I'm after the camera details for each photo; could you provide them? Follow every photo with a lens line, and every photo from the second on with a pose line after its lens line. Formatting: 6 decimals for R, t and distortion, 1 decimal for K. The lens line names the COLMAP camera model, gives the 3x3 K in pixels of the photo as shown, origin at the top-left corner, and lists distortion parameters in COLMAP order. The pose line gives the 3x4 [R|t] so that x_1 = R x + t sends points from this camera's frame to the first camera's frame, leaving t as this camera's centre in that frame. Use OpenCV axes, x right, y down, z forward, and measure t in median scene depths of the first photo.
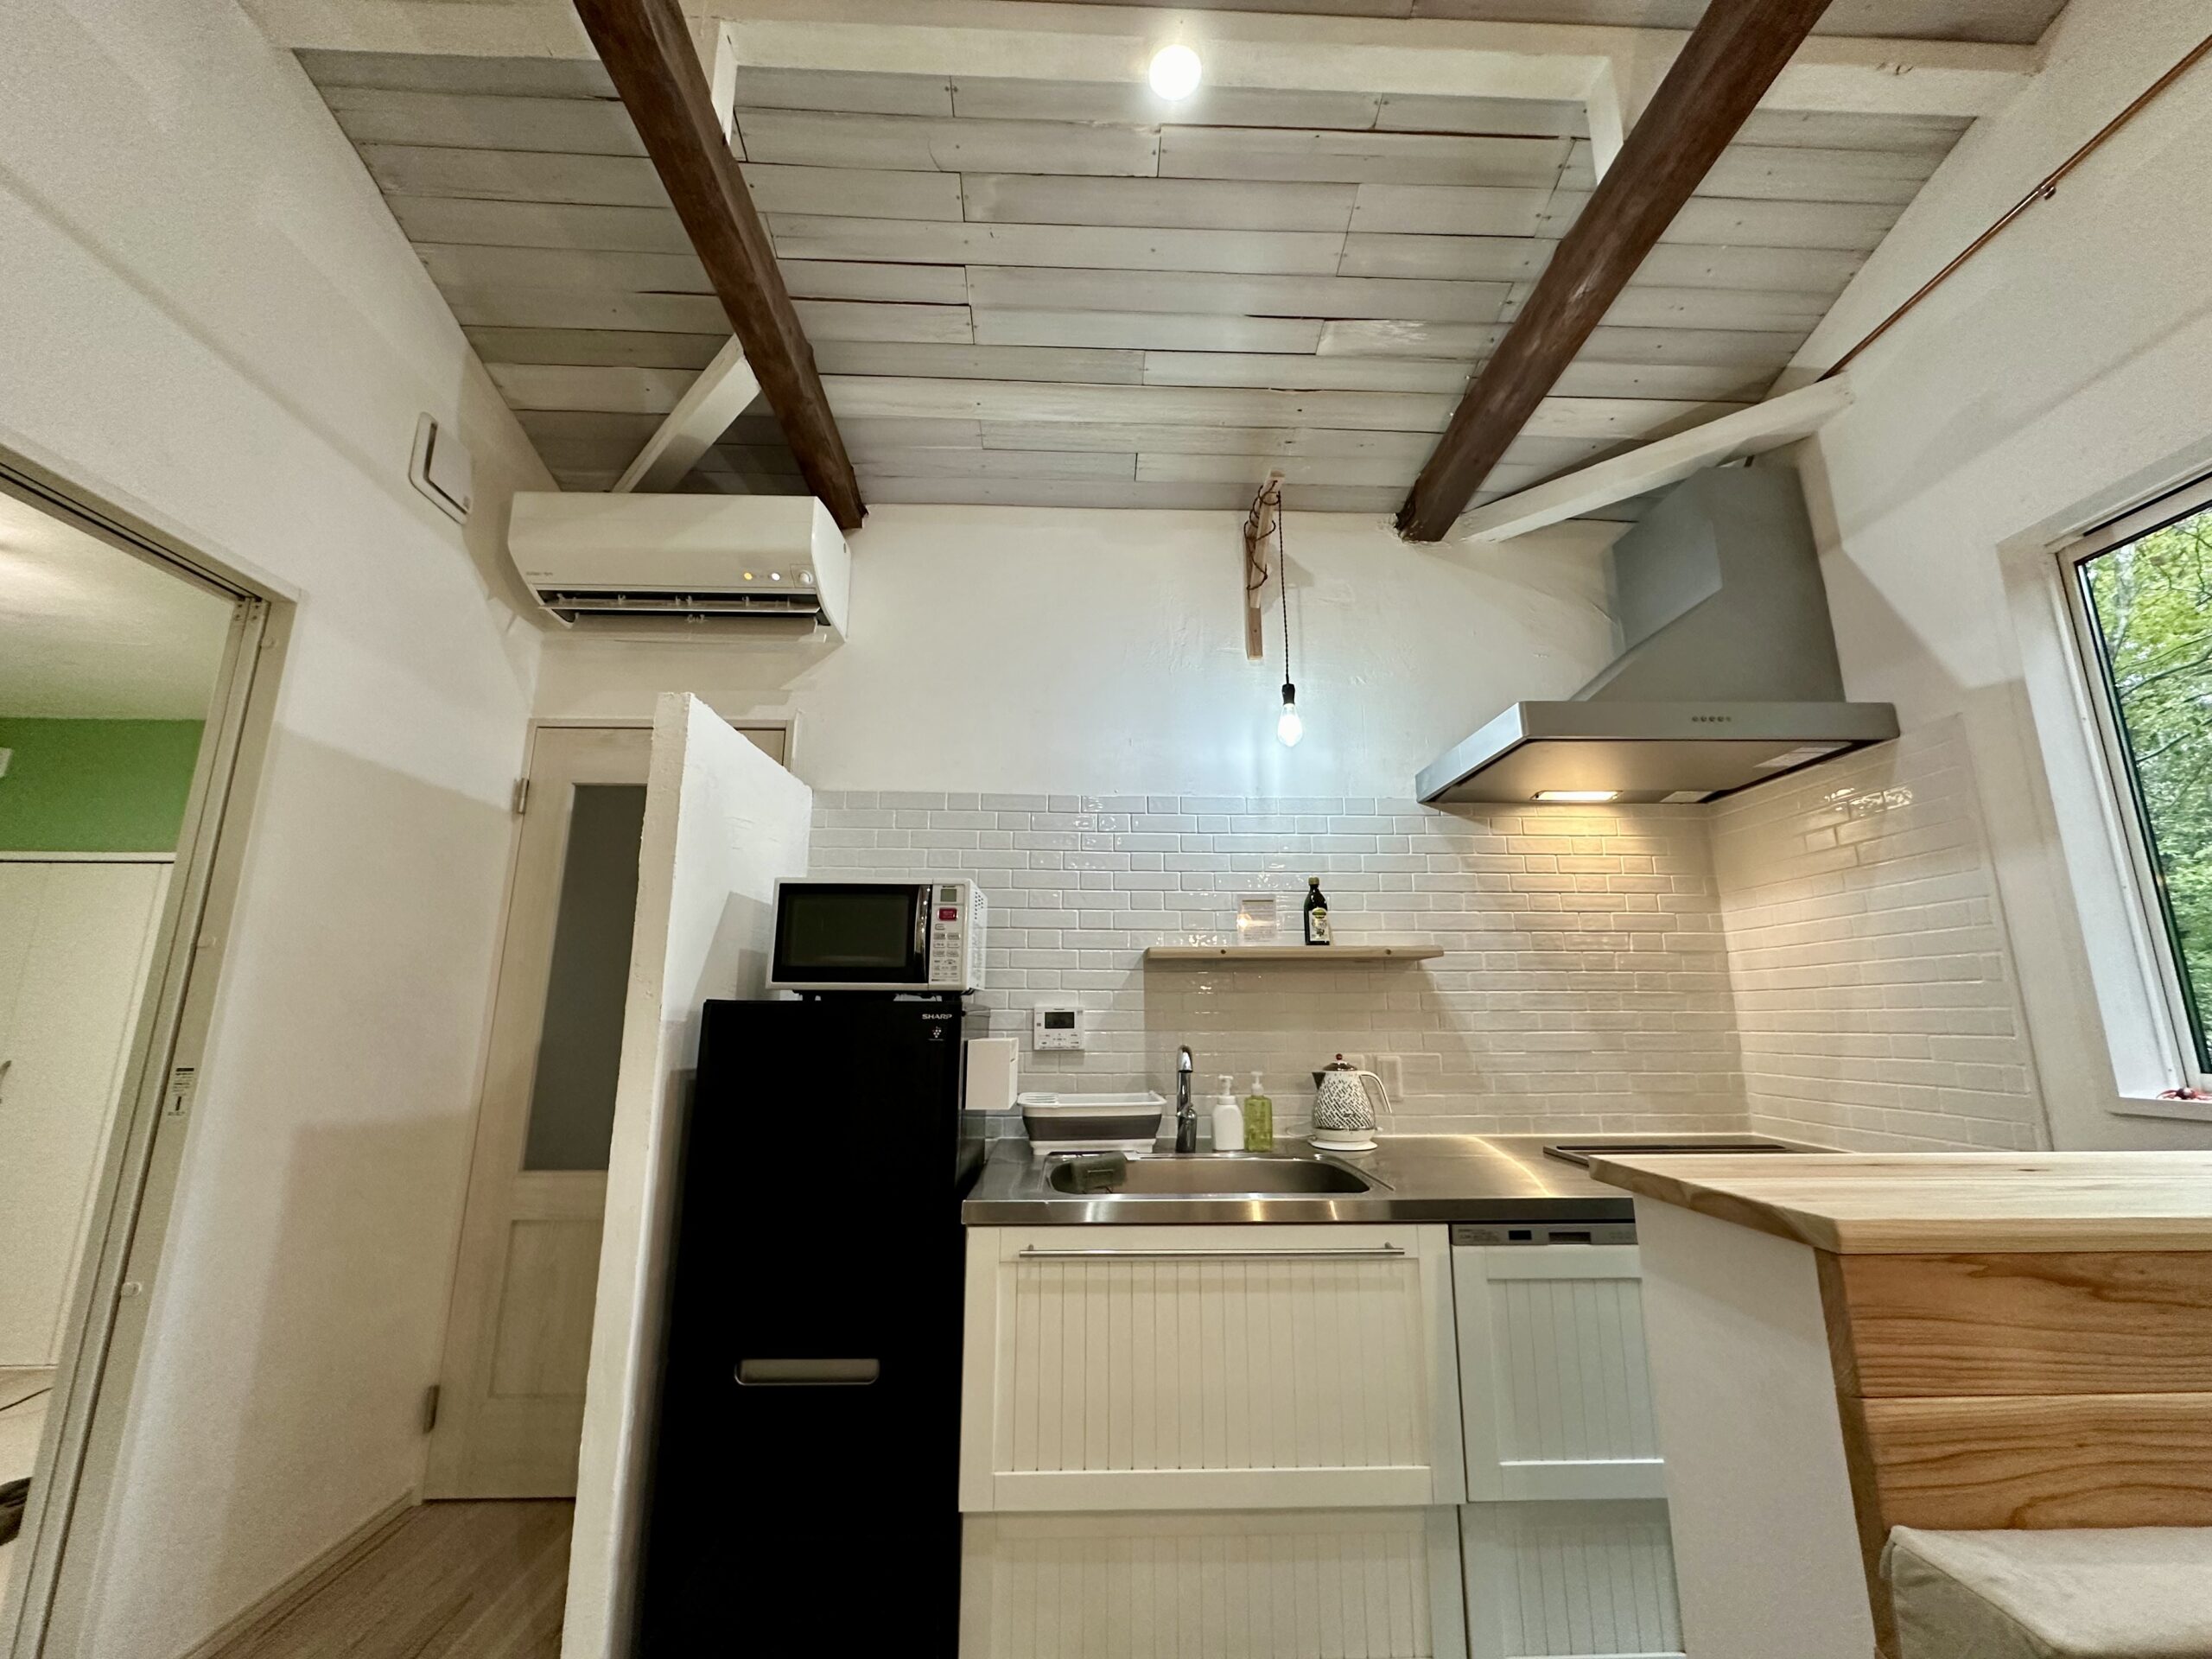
lens RADIAL K [[891.2, 0, 1106.0], [0, 891.2, 829.5], [0, 0, 1]] dist [0.000249, 0.000409]
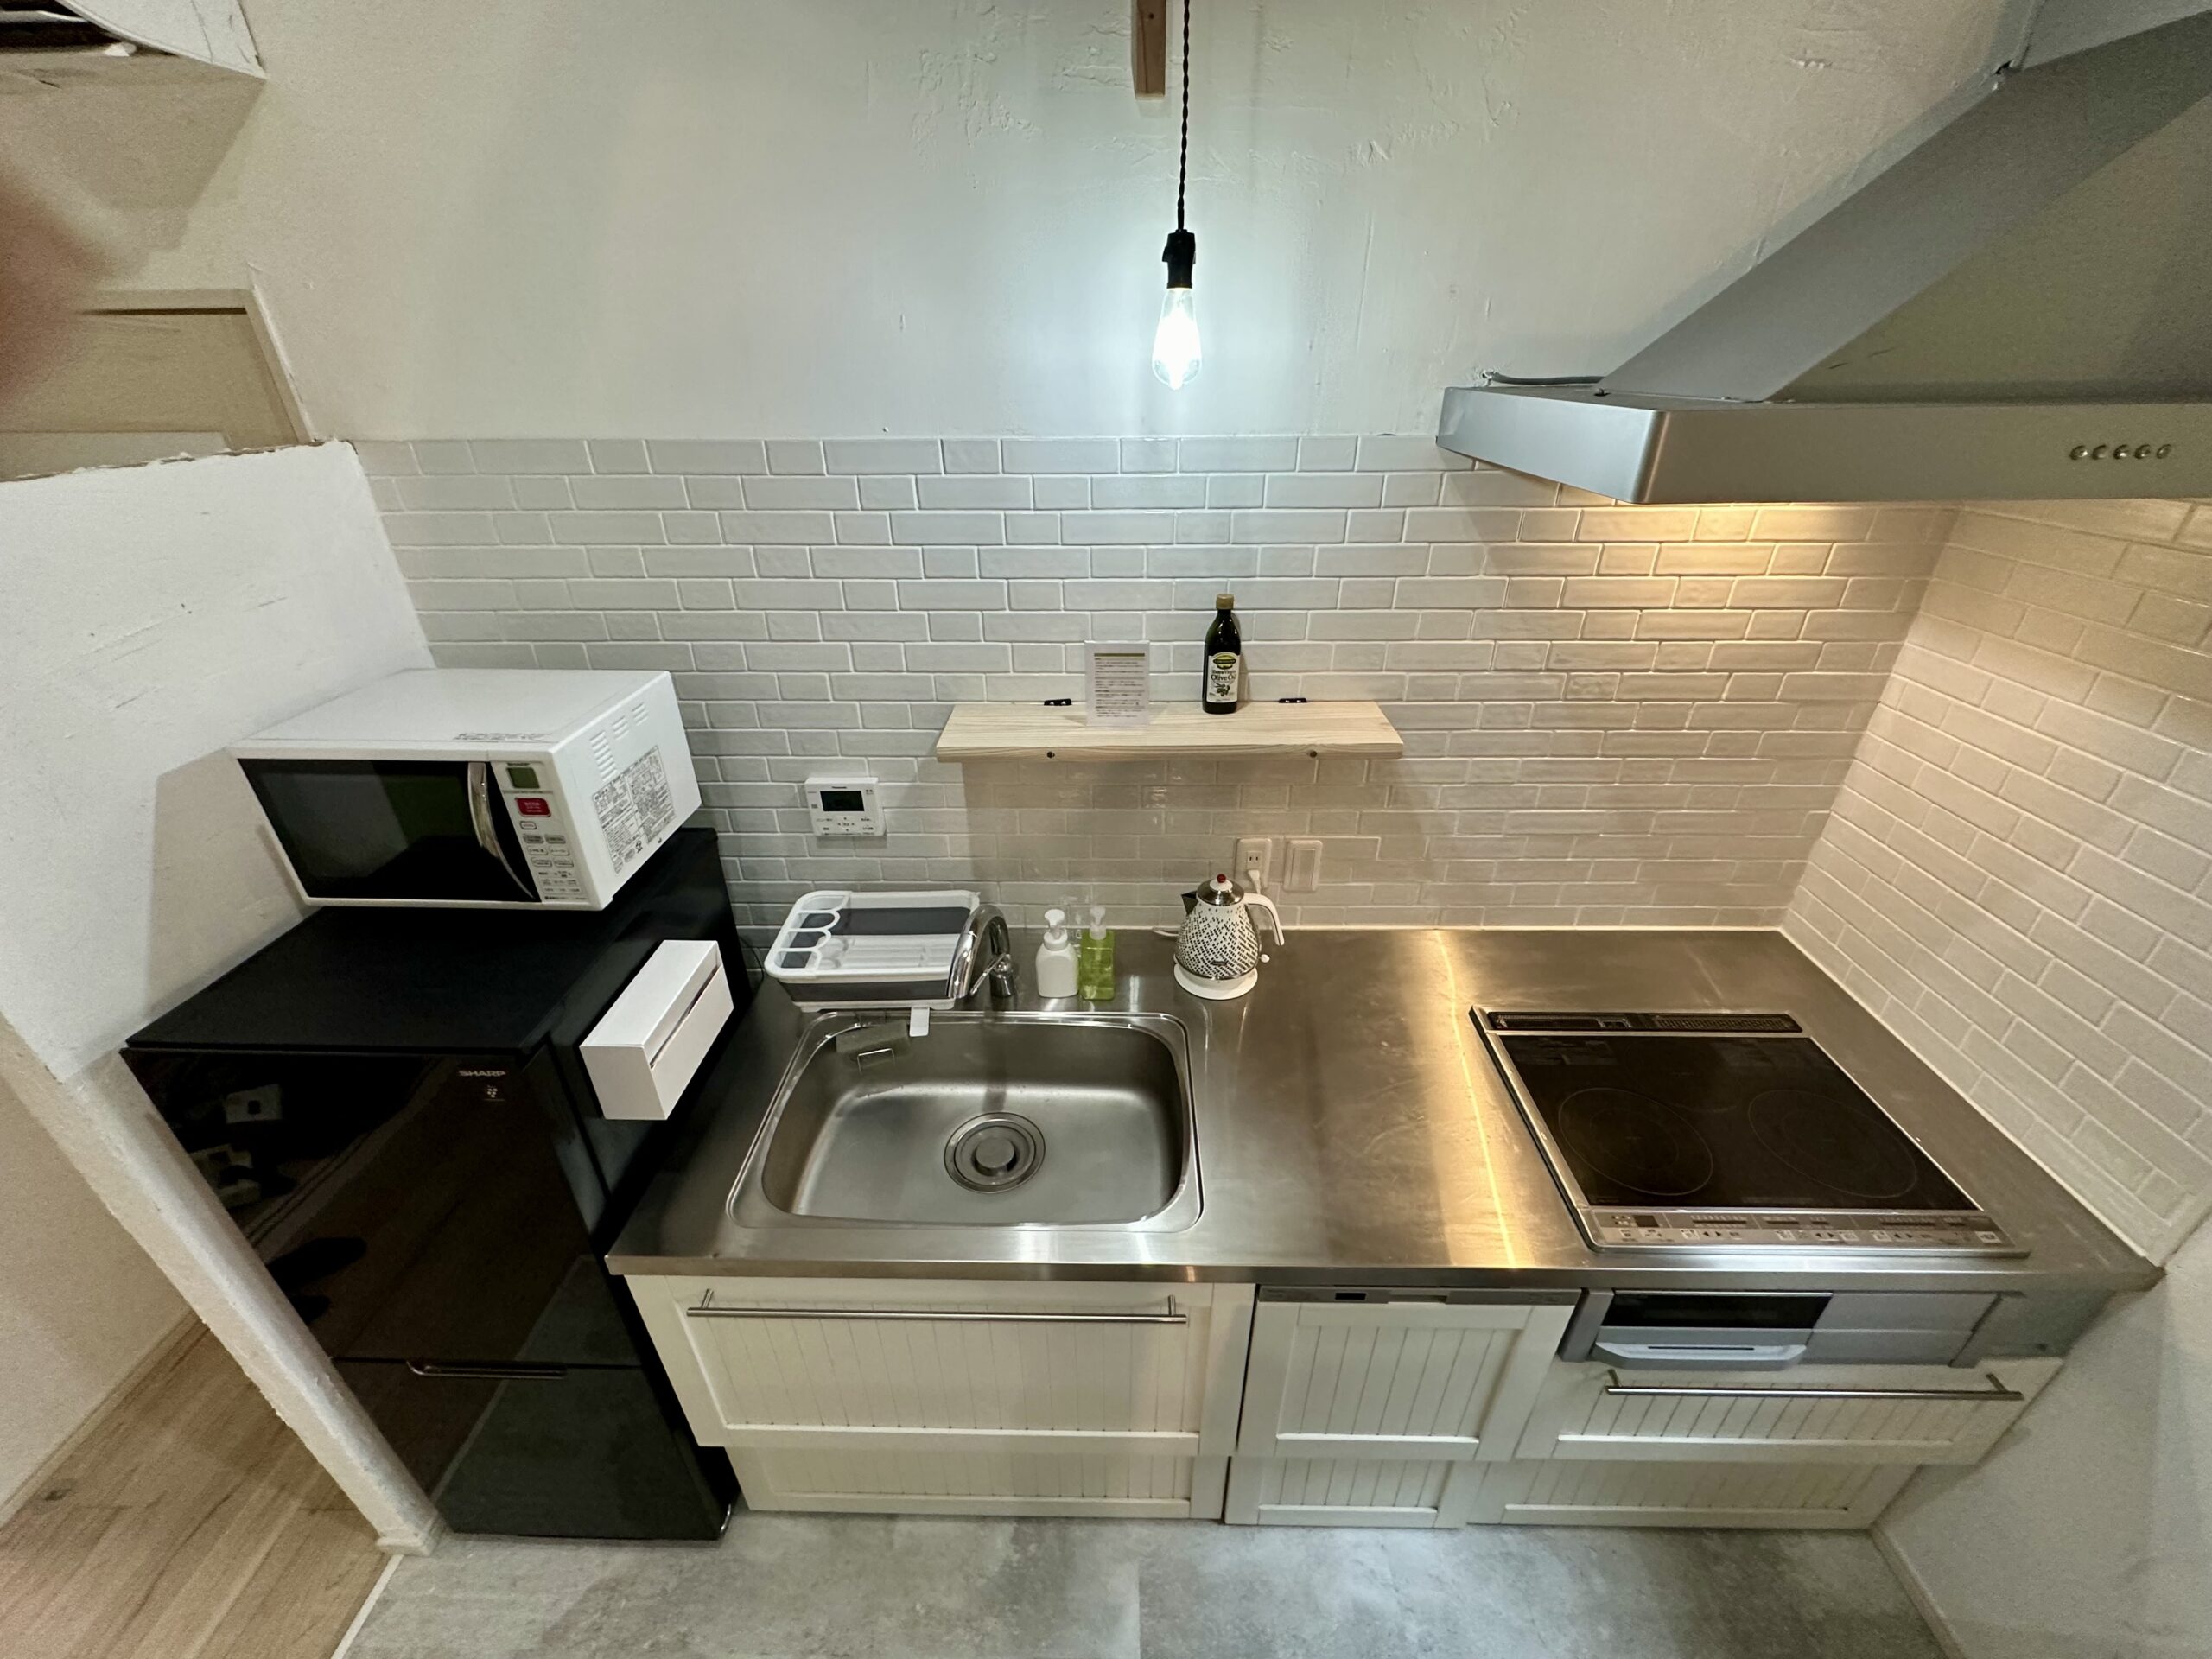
lens RADIAL K [[891.2, 0, 1106.0], [0, 891.2, 829.5], [0, 0, 1]] dist [0.000249, 0.000409]
pose [[0.998327, 0.021612, -0.053634, 0.193518], [0.018340, 0.761297, 0.648144, -0.222311], [0.054839, -0.648043, 0.759627, 0.448738]]
